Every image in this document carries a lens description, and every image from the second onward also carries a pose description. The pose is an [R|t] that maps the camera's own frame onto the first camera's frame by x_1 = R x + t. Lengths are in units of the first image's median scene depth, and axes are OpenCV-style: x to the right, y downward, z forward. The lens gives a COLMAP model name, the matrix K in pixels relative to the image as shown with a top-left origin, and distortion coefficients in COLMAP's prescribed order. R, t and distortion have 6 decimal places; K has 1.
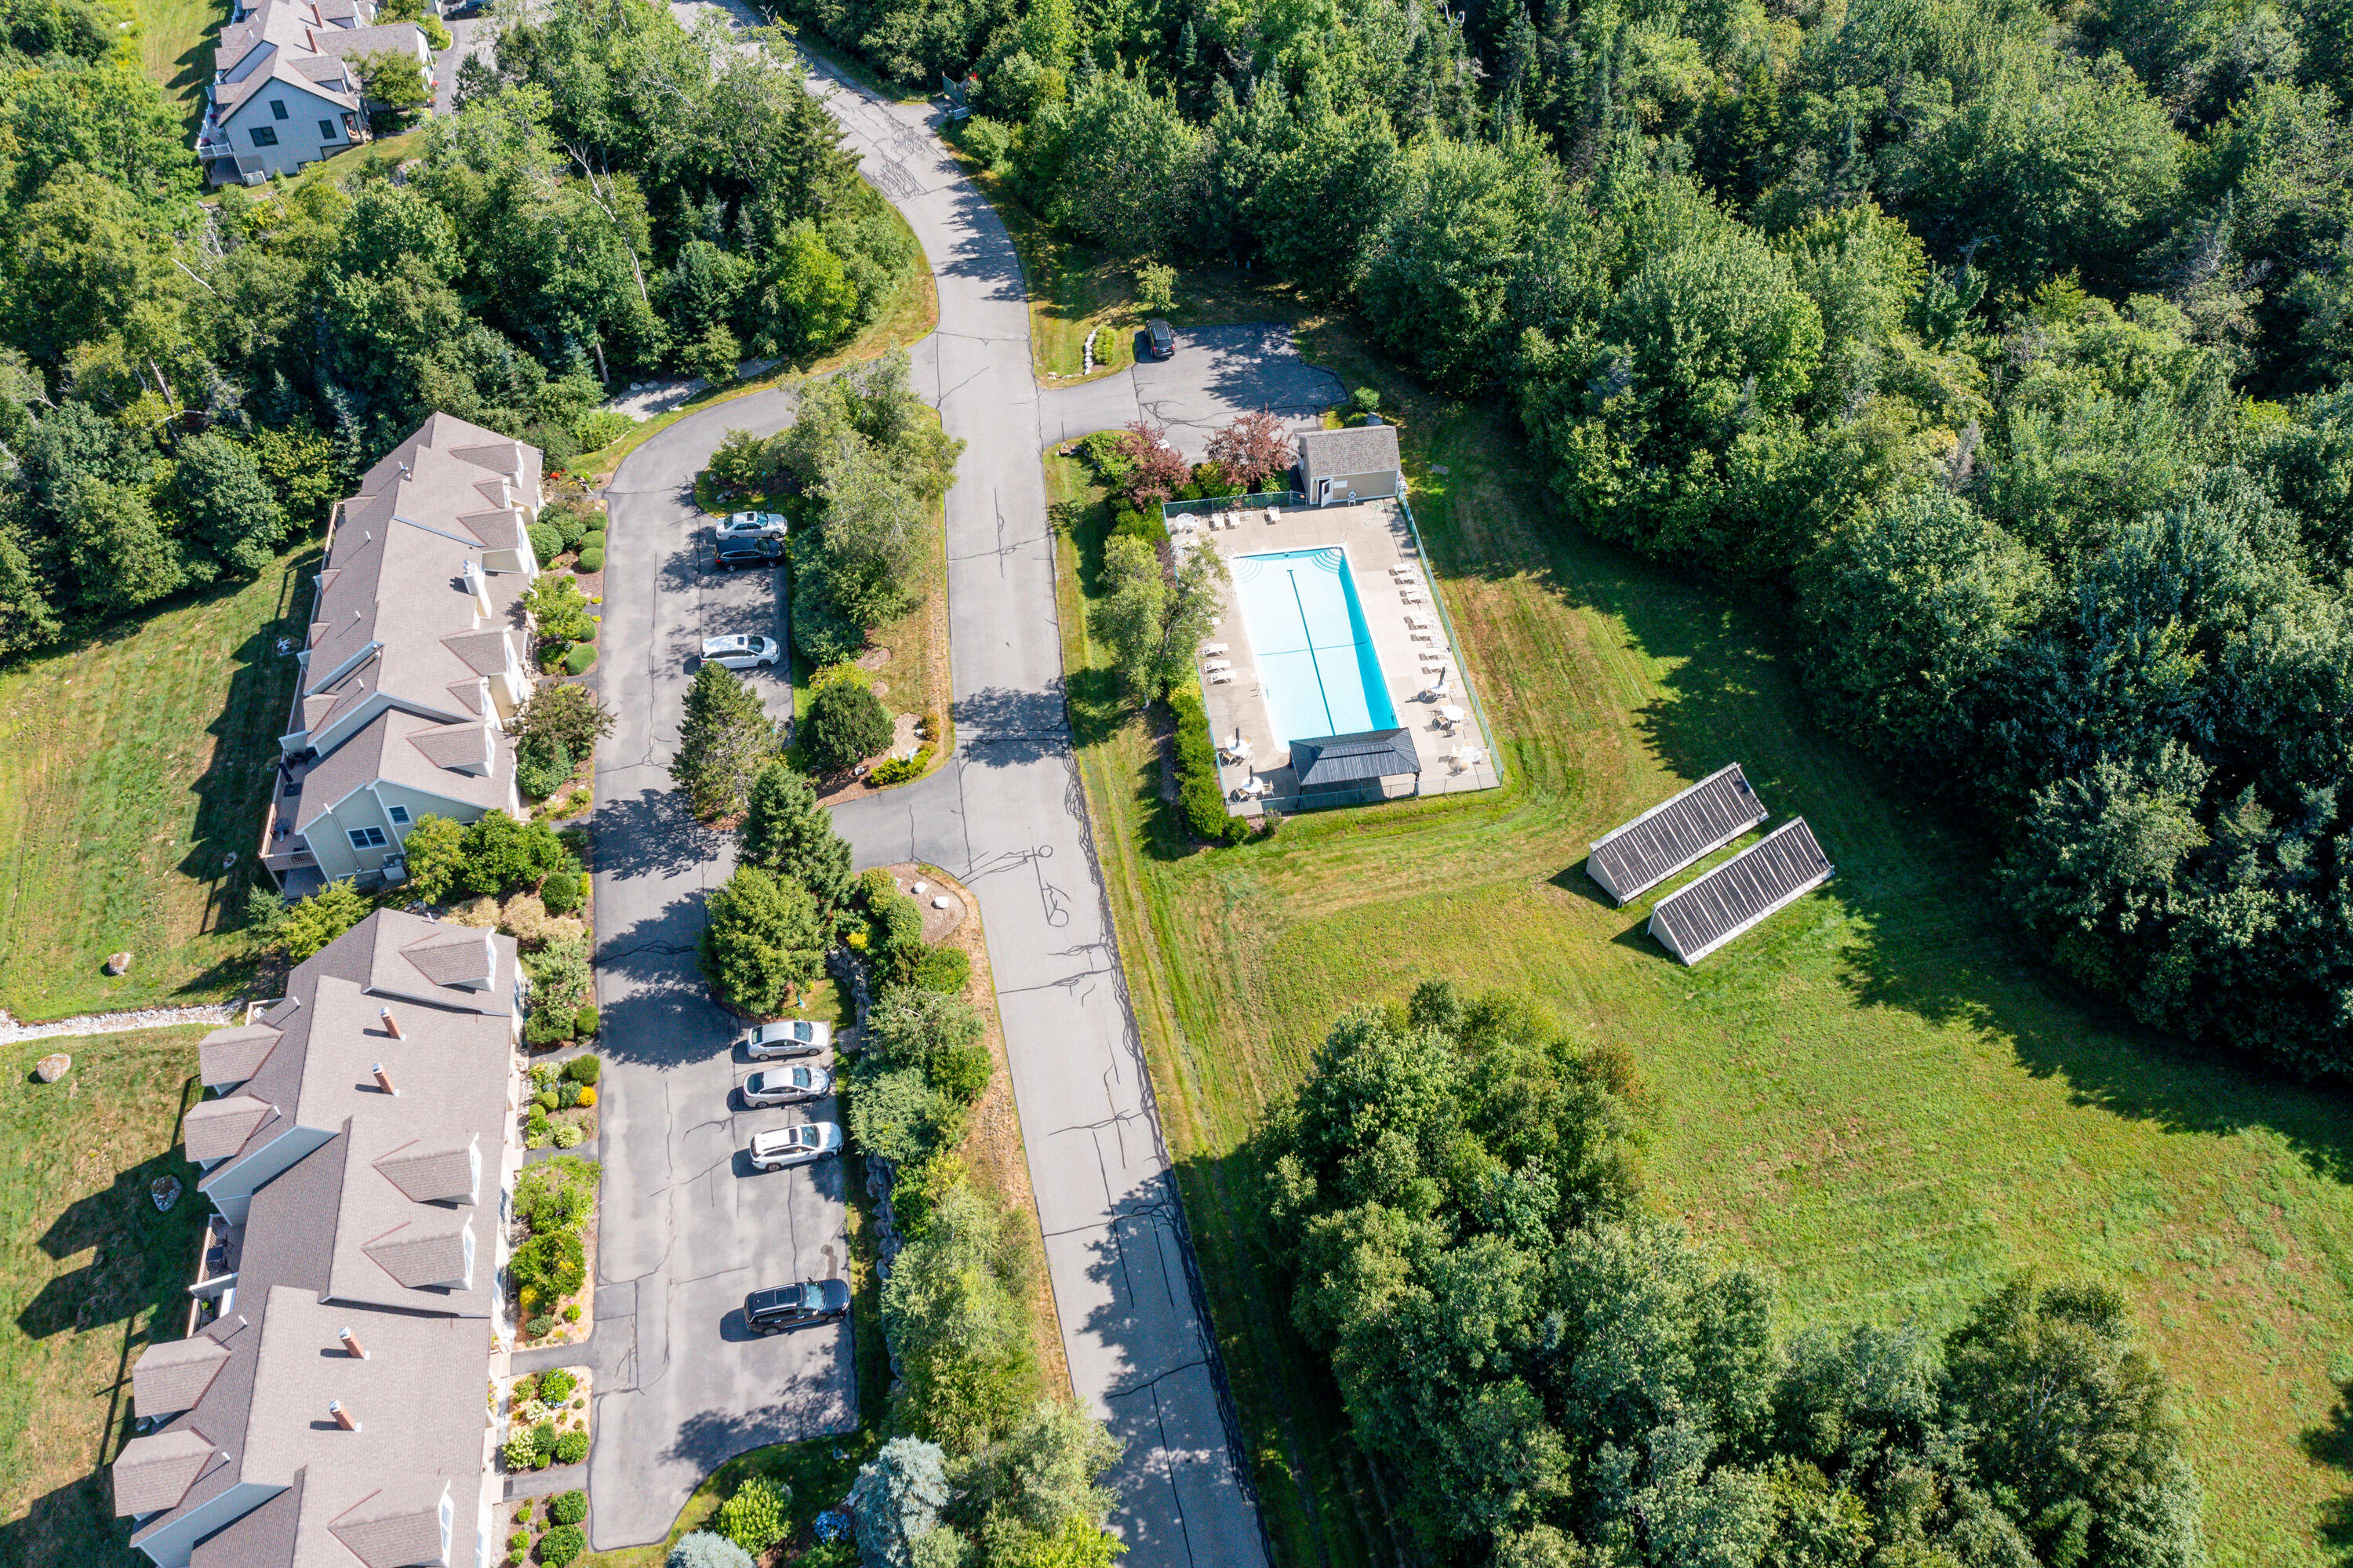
lens RADIAL K [[1891.6, 0, 1176.5], [0, 1891.6, 784.0], [0, 0, 1]] dist [-0.021984, 0.008885]
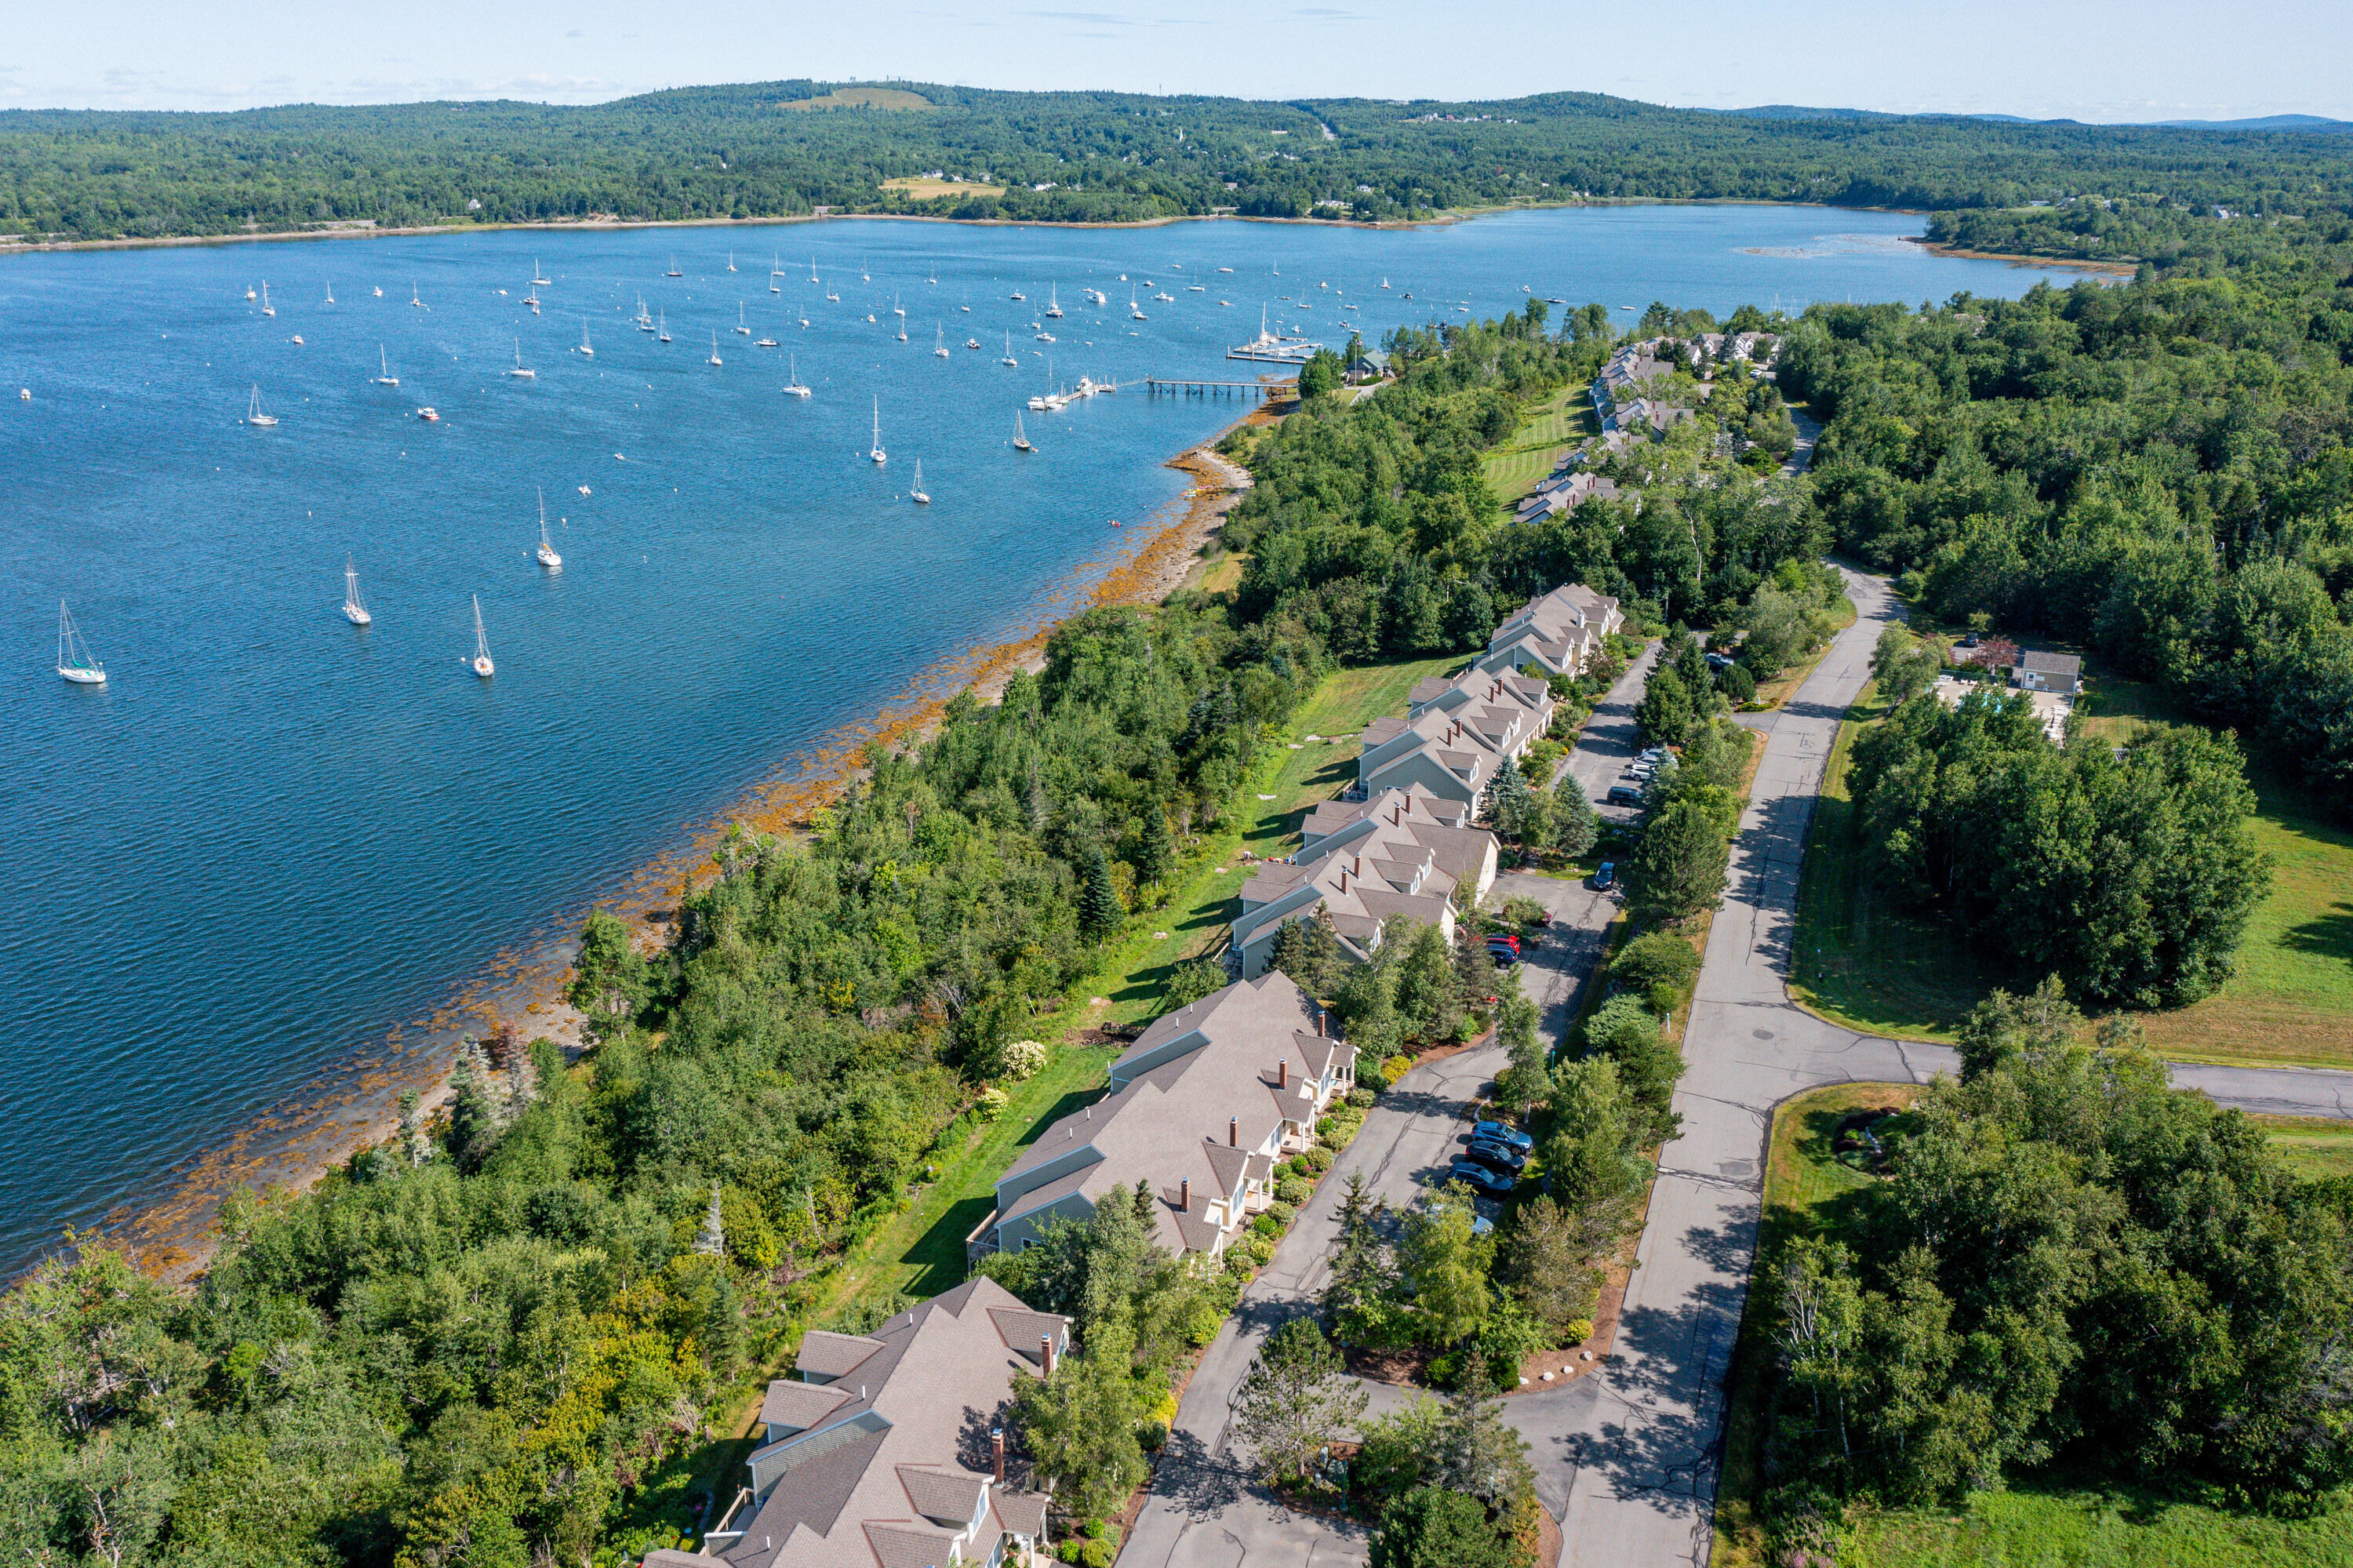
lens RADIAL K [[1891.6, 0, 1176.5], [0, 1891.6, 784.0], [0, 0, 1]] dist [-0.021984, 0.008885]
pose [[0.824195, 0.189783, -0.533559, 0.374081], [-0.413072, 0.845984, -0.337167, 0.848853], [0.387393, 0.498290, 0.775650, -0.649131]]
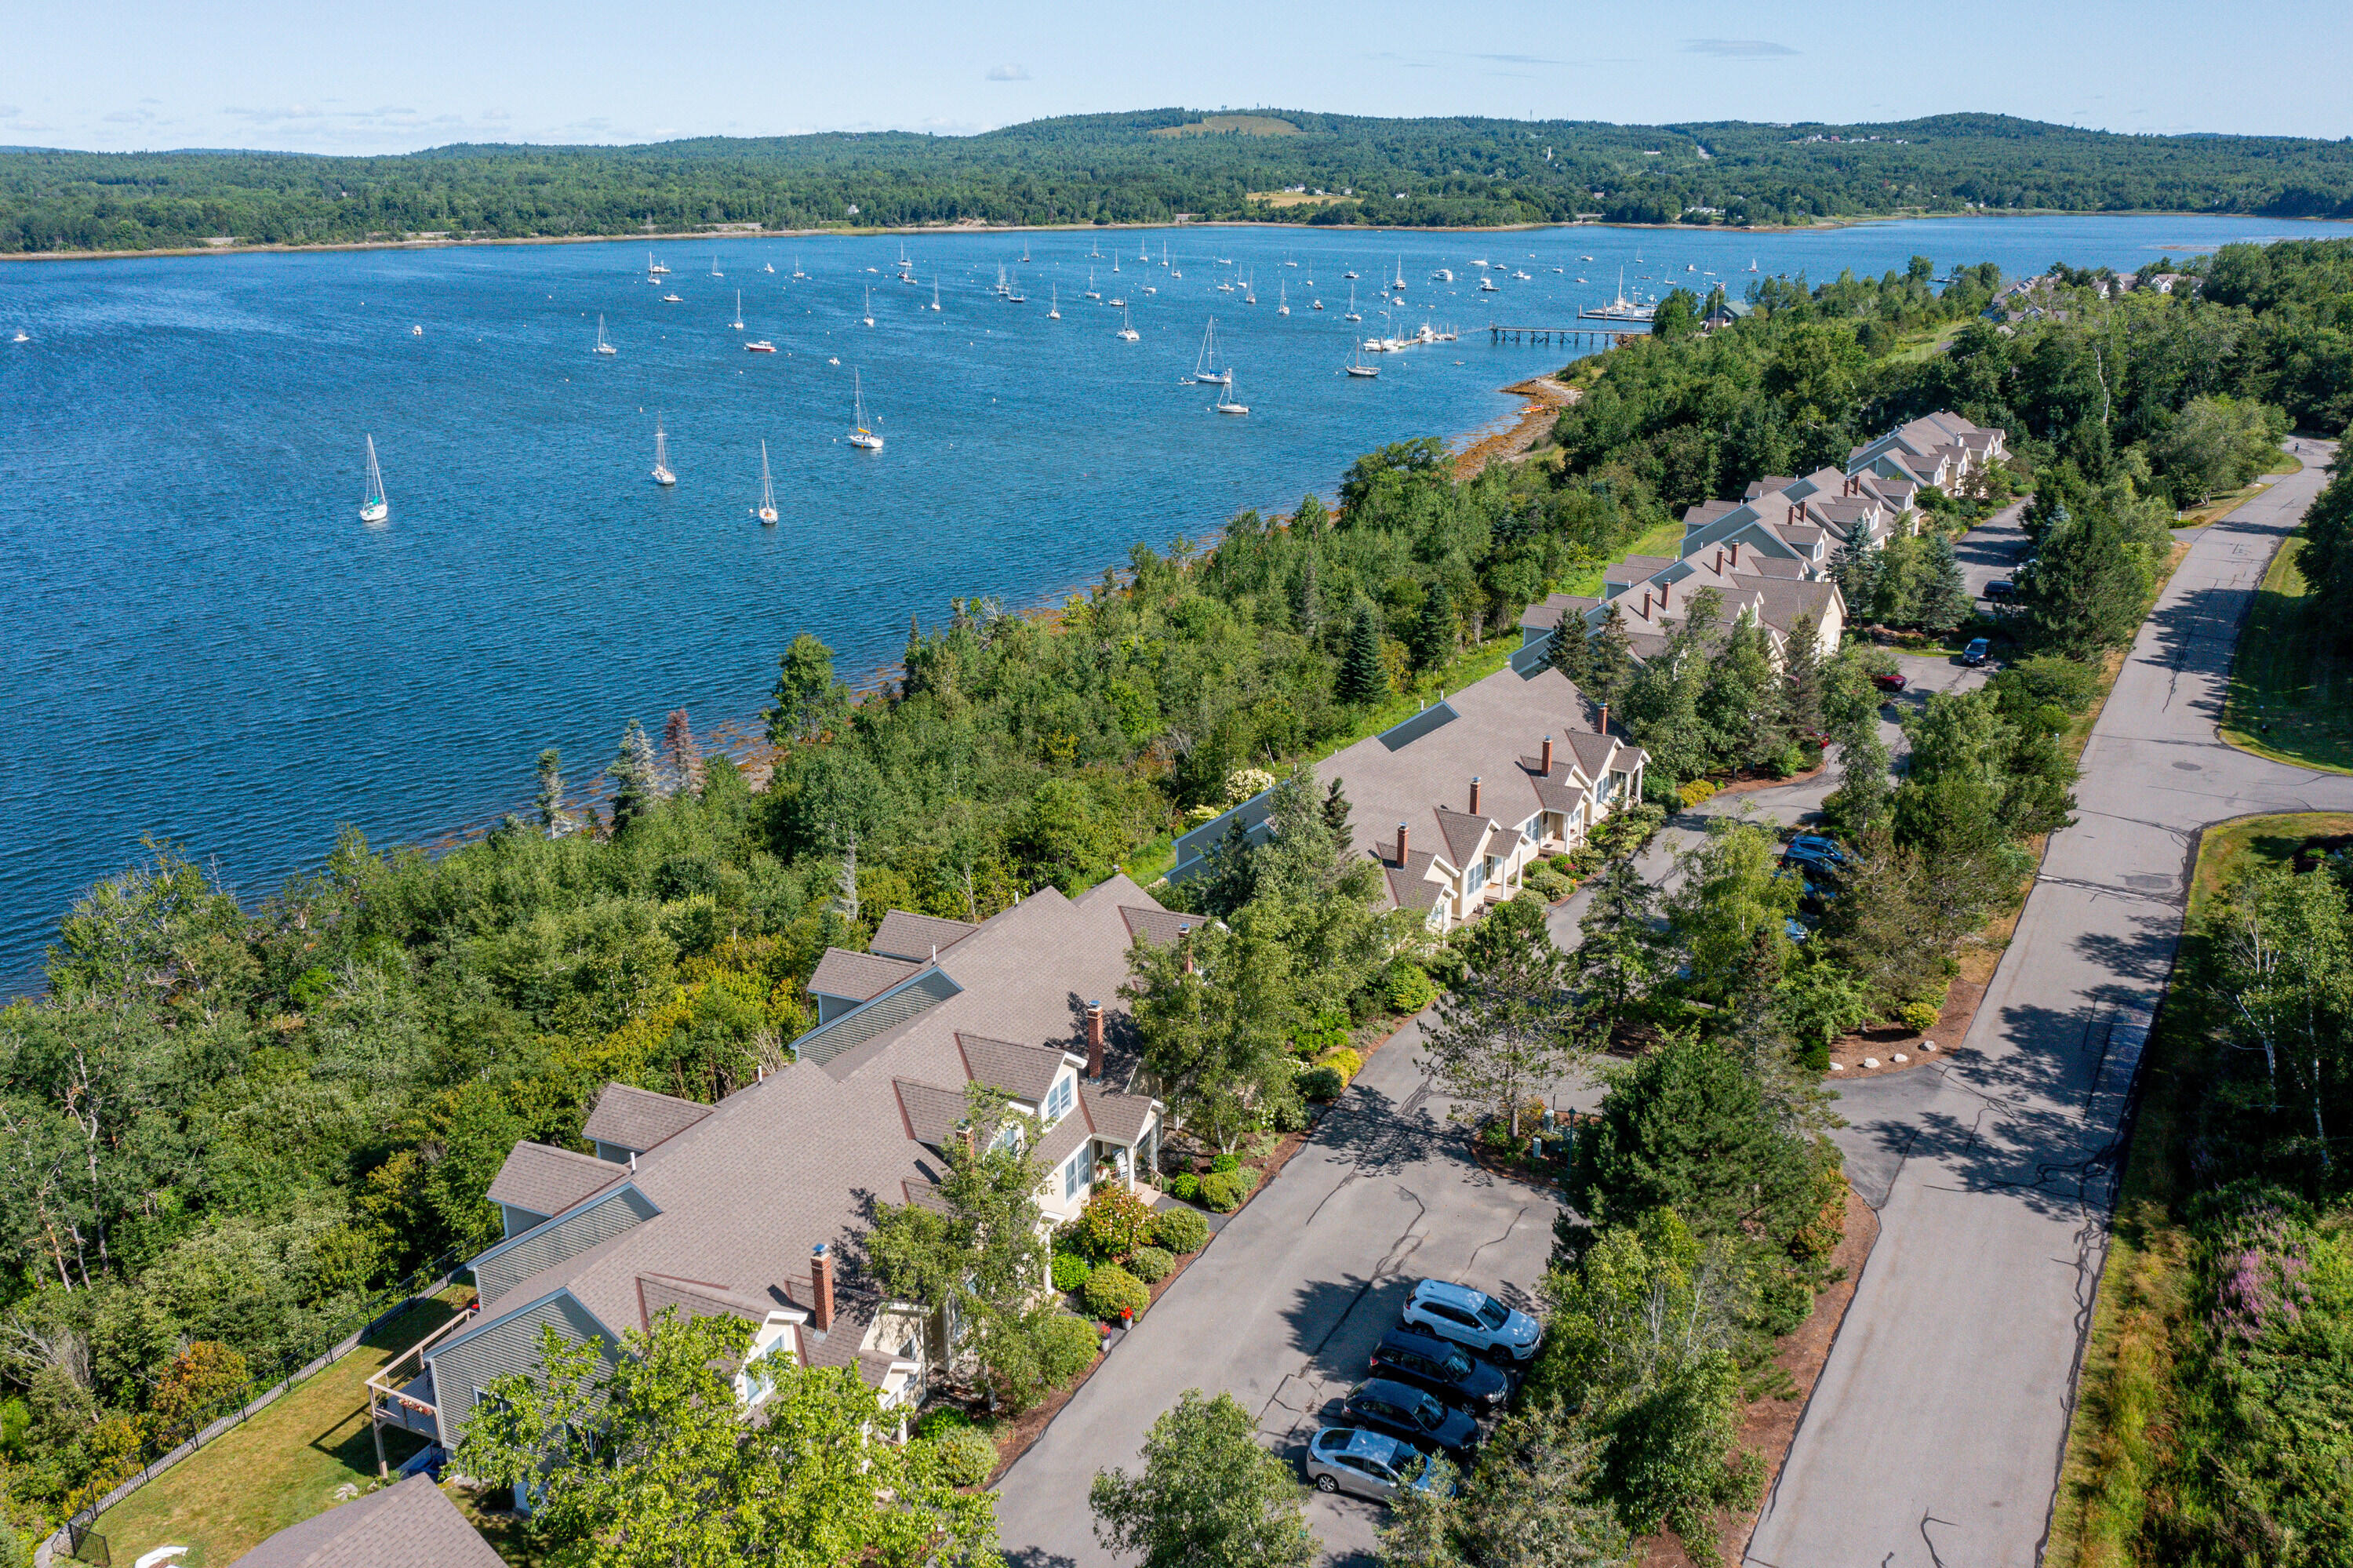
lens RADIAL K [[1888.6, 0, 1176.5], [0, 1888.6, 784.0], [0, 0, 1]] dist [-0.024530, 0.007010]
pose [[0.705688, 0.217817, -0.674210, 0.346770], [-0.510268, 0.816424, -0.270330, 0.924903], [0.491559, 0.534797, 0.687286, -0.392221]]
